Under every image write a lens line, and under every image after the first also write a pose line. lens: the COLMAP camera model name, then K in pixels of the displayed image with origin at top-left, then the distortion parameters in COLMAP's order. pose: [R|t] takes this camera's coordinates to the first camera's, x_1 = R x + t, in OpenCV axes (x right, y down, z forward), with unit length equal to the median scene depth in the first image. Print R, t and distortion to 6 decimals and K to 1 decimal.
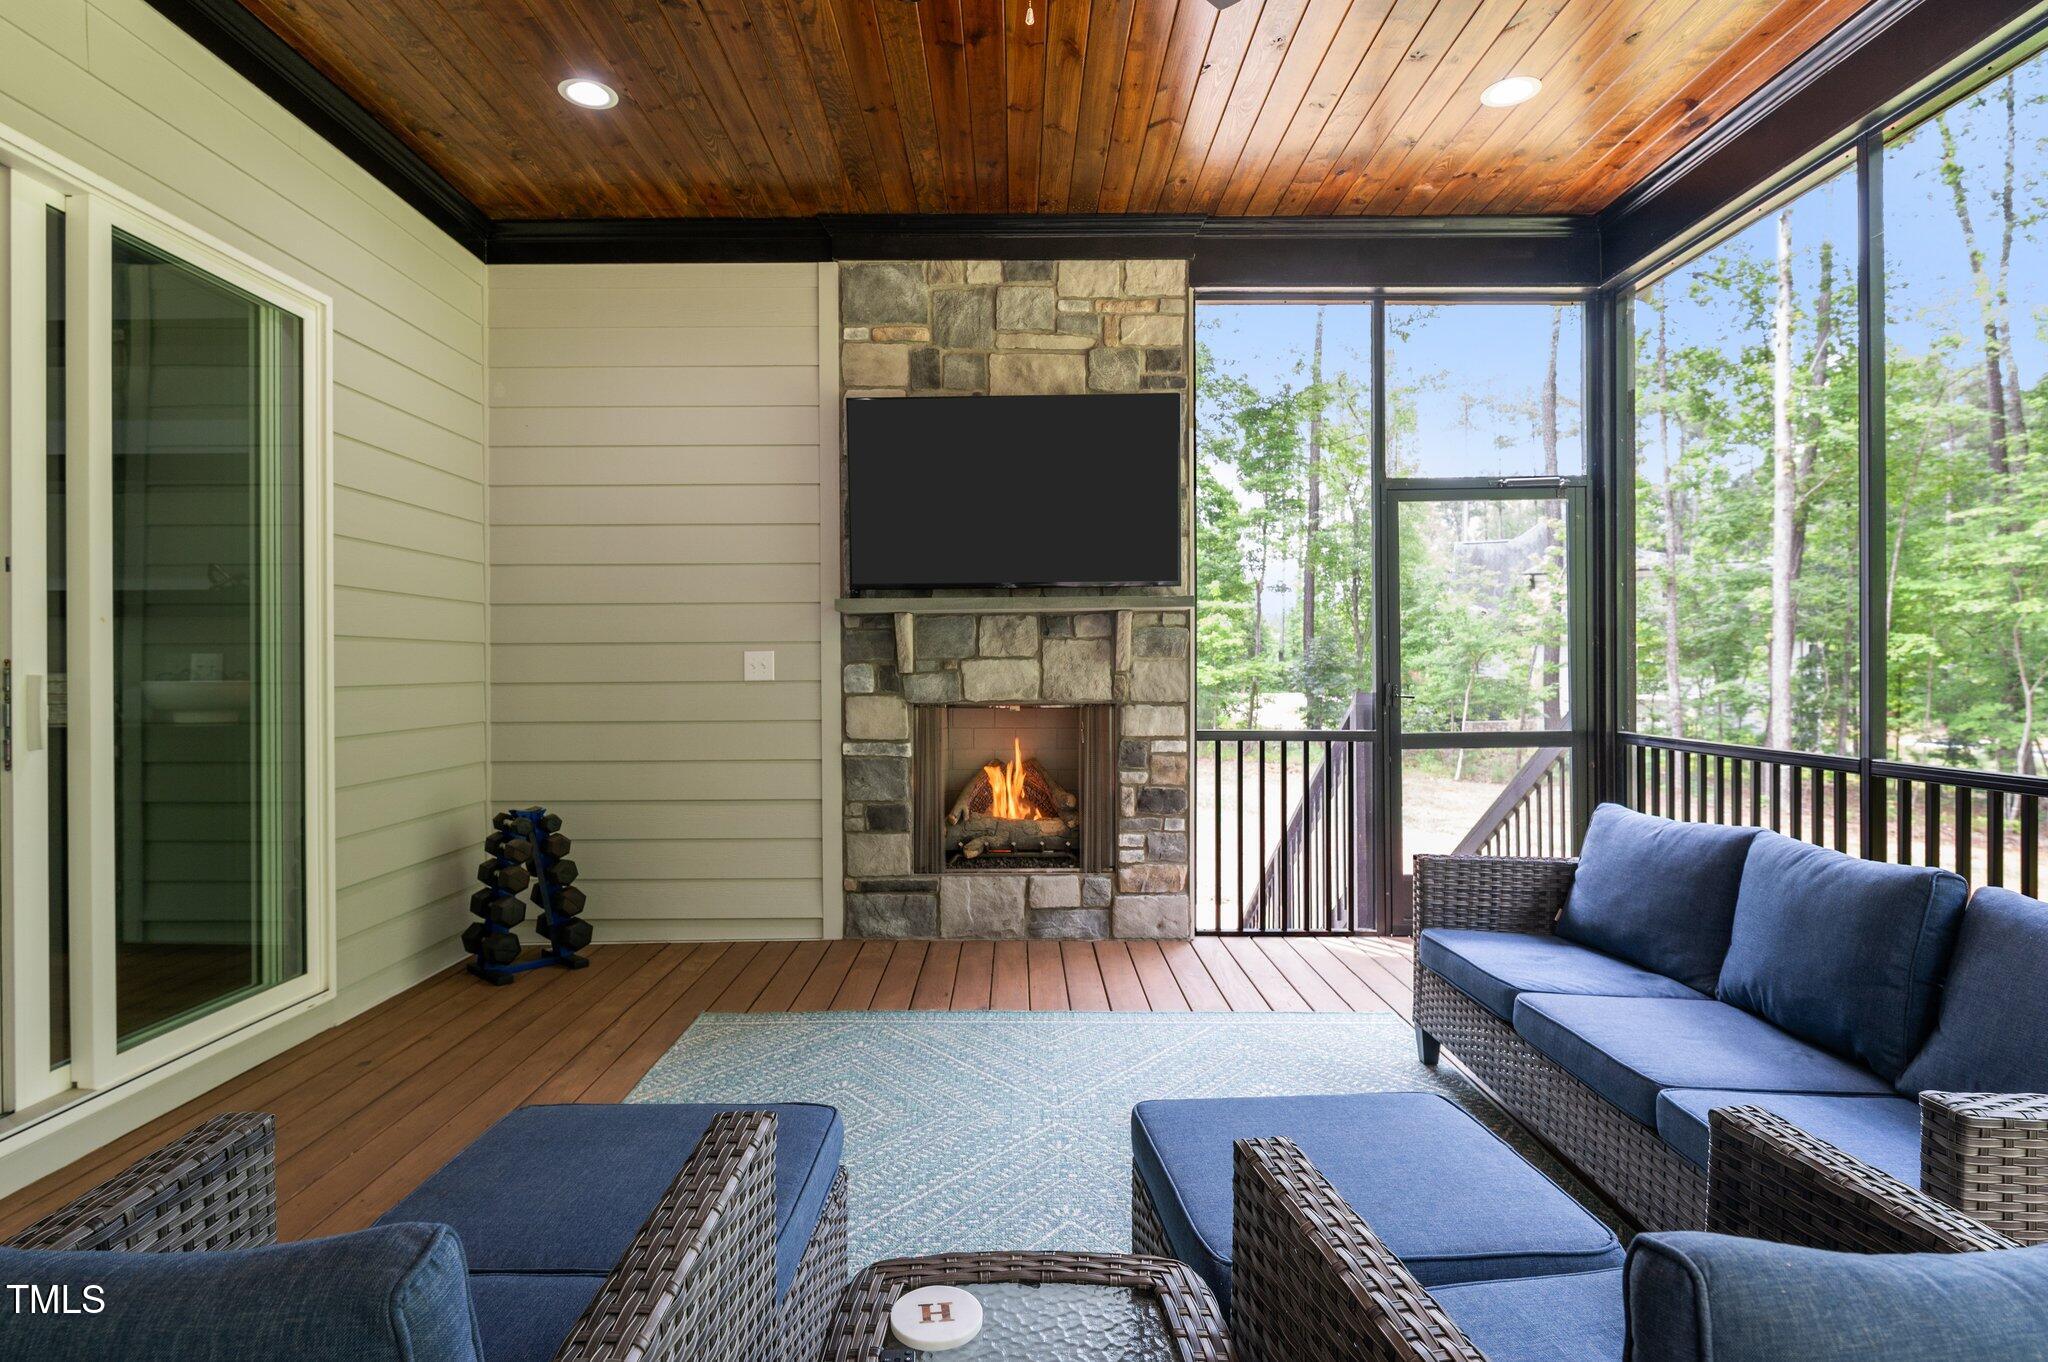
lens RADIAL K [[1065.8, 0, 1020.8], [0, 1065.8, 673.1], [0, 0, 1]] dist [-0.000377, -0.000359]
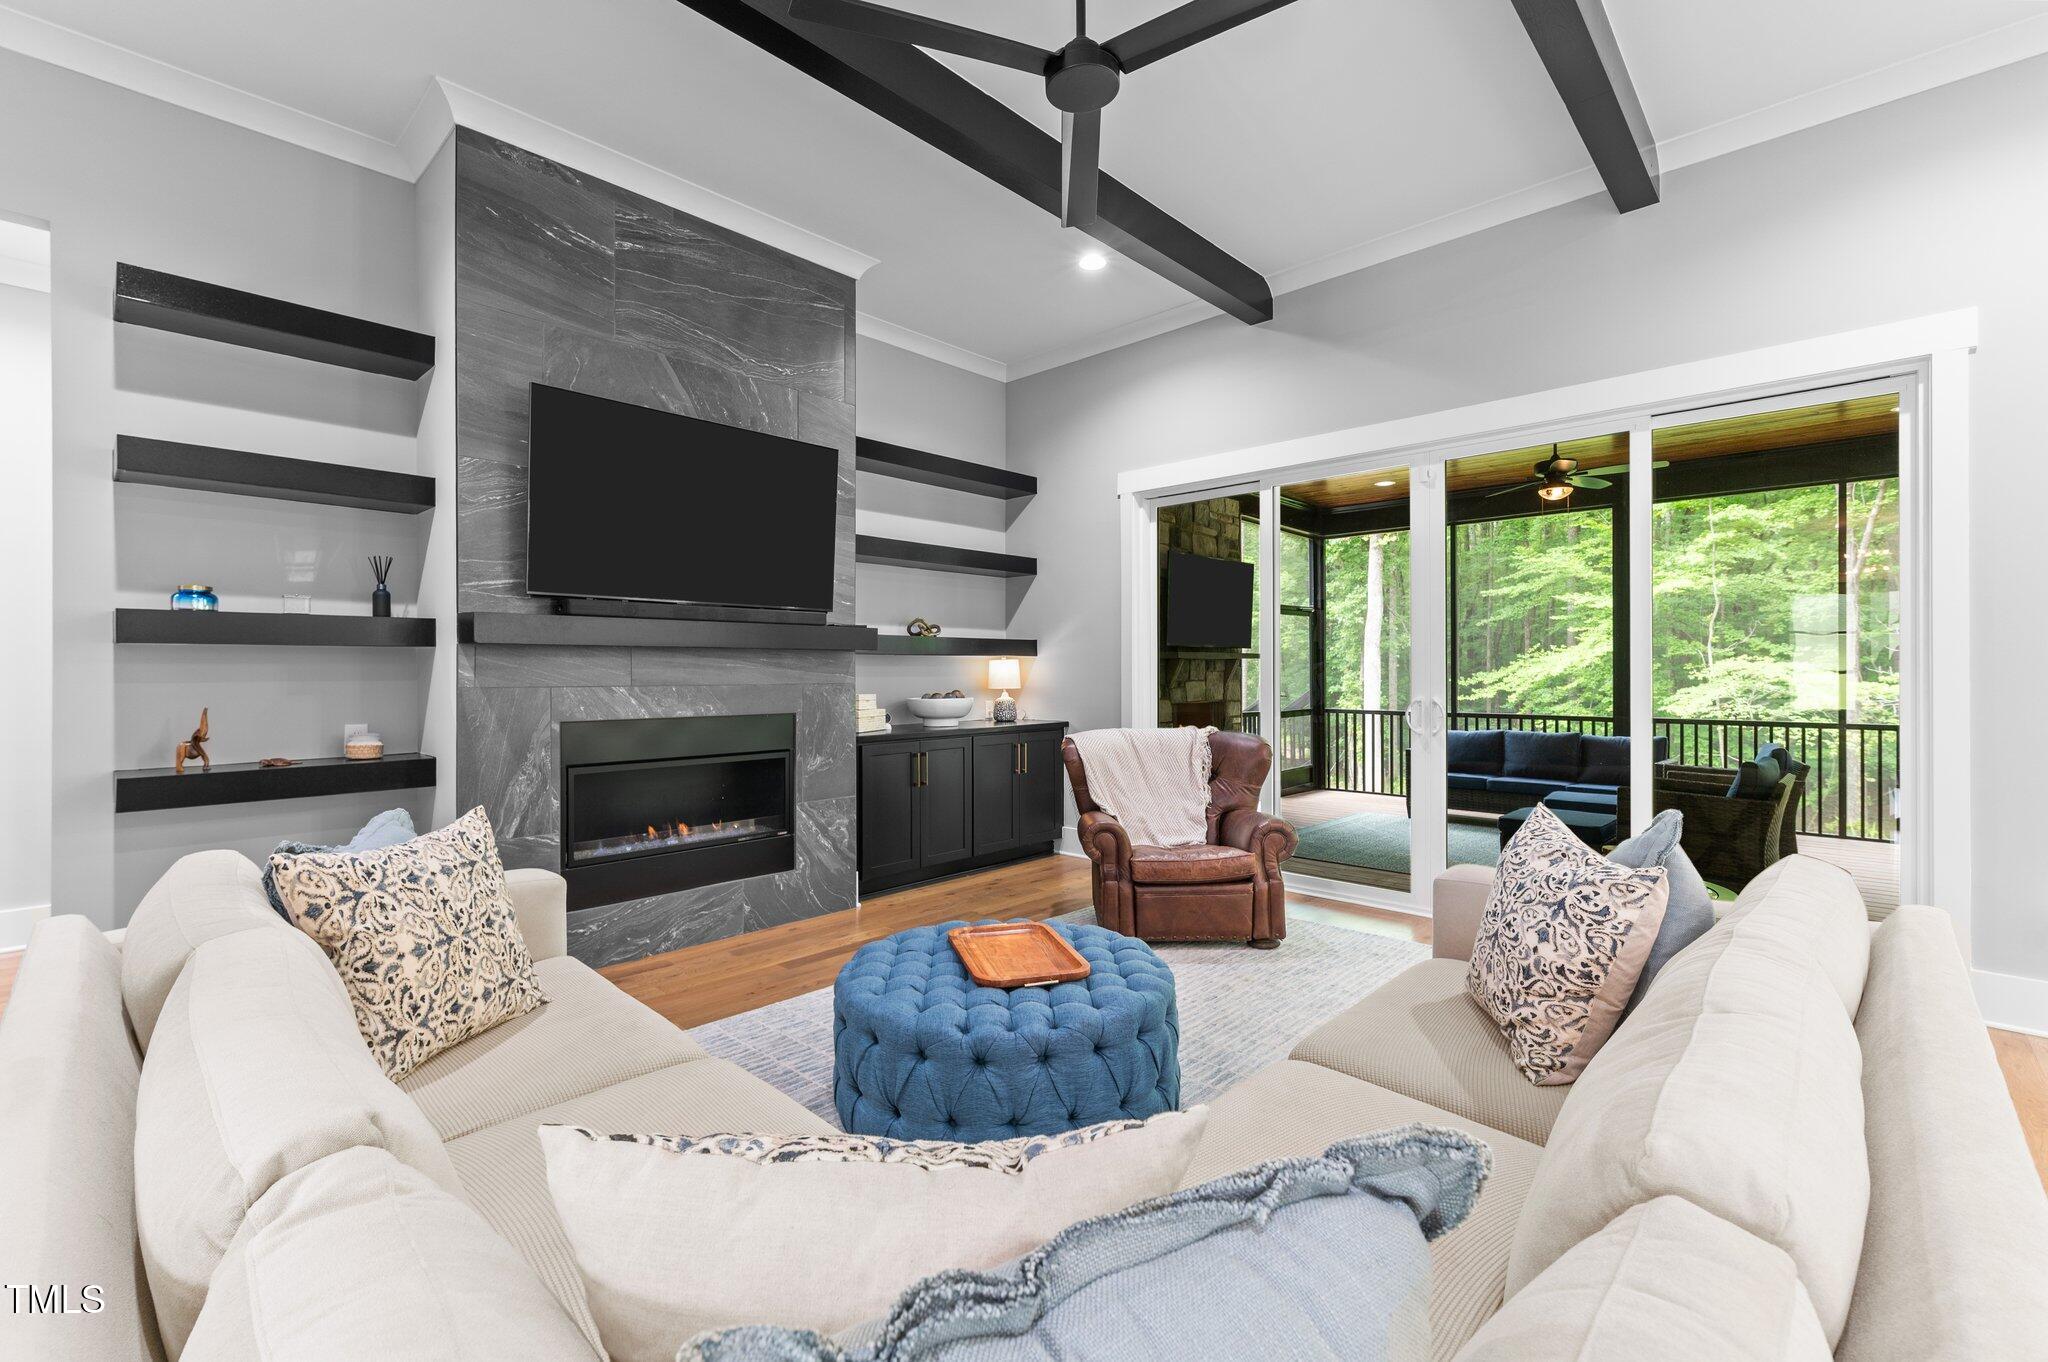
lens RADIAL K [[911.6, 0, 1004.5], [0, 911.6, 670.9], [0, 0, 1]] dist [0.006554, -0.004938]
pose [[0.688688, 0.003708, 0.725048, -1.560108], [0.004533, 0.999945, -0.009420, -0.017700], [-0.725043, 0.009774, 0.688634, 0.048804]]
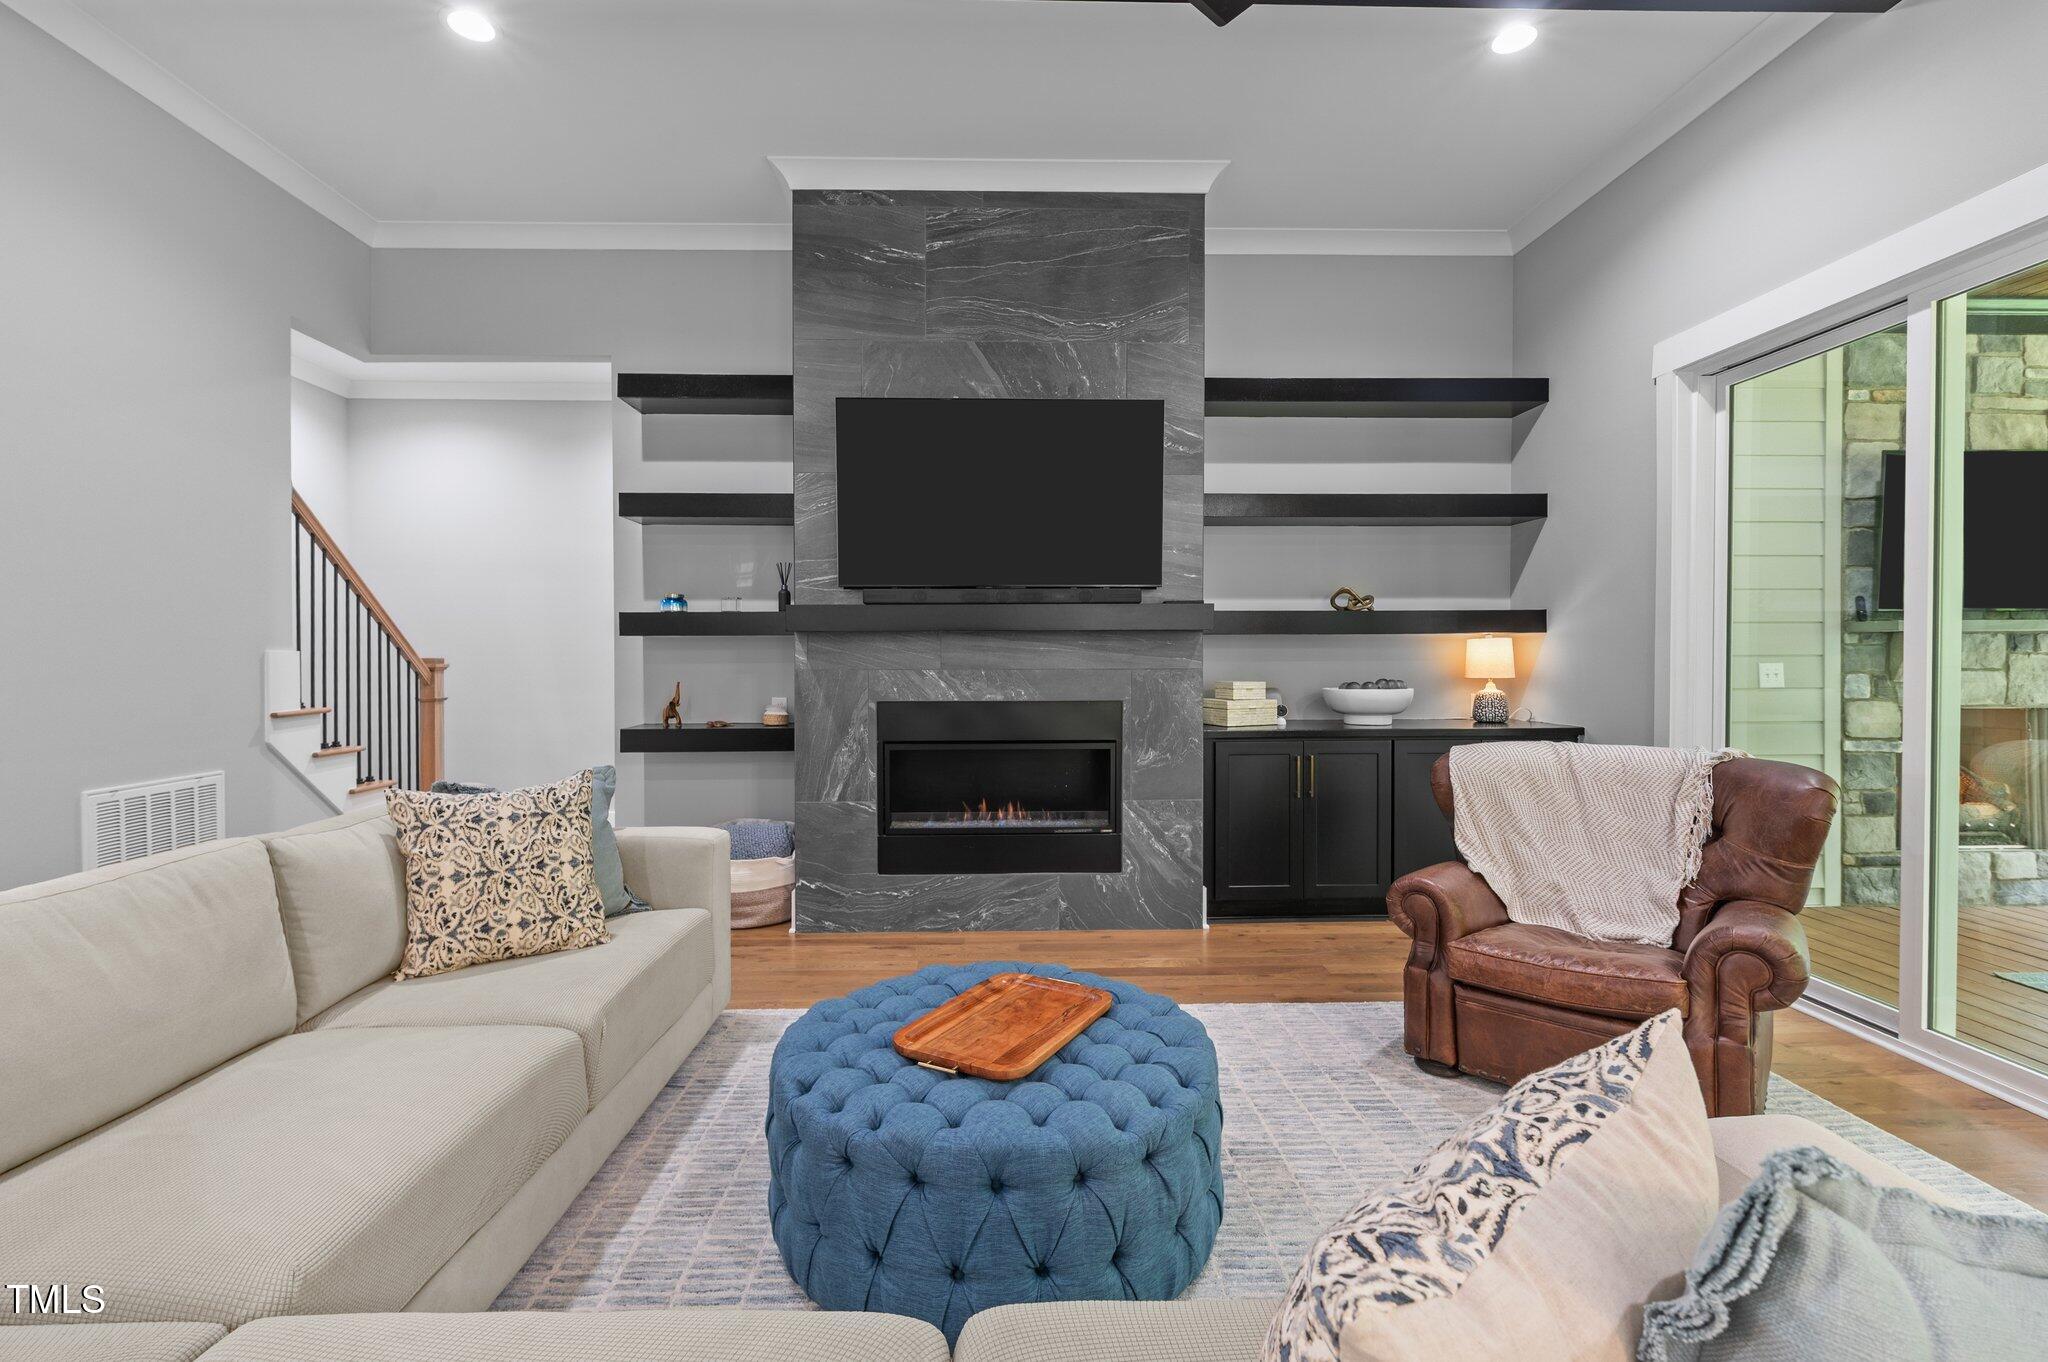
lens RADIAL K [[911.6, 0, 1004.5], [0, 911.6, 670.9], [0, 0, 1]] dist [0.006554, -0.004938]
pose [[0.999887, 0.001242, 0.014957, -1.117331], [-0.001357, 0.999970, 0.007641, -0.018675], [-0.014947, -0.007660, 0.999859, -0.002477]]
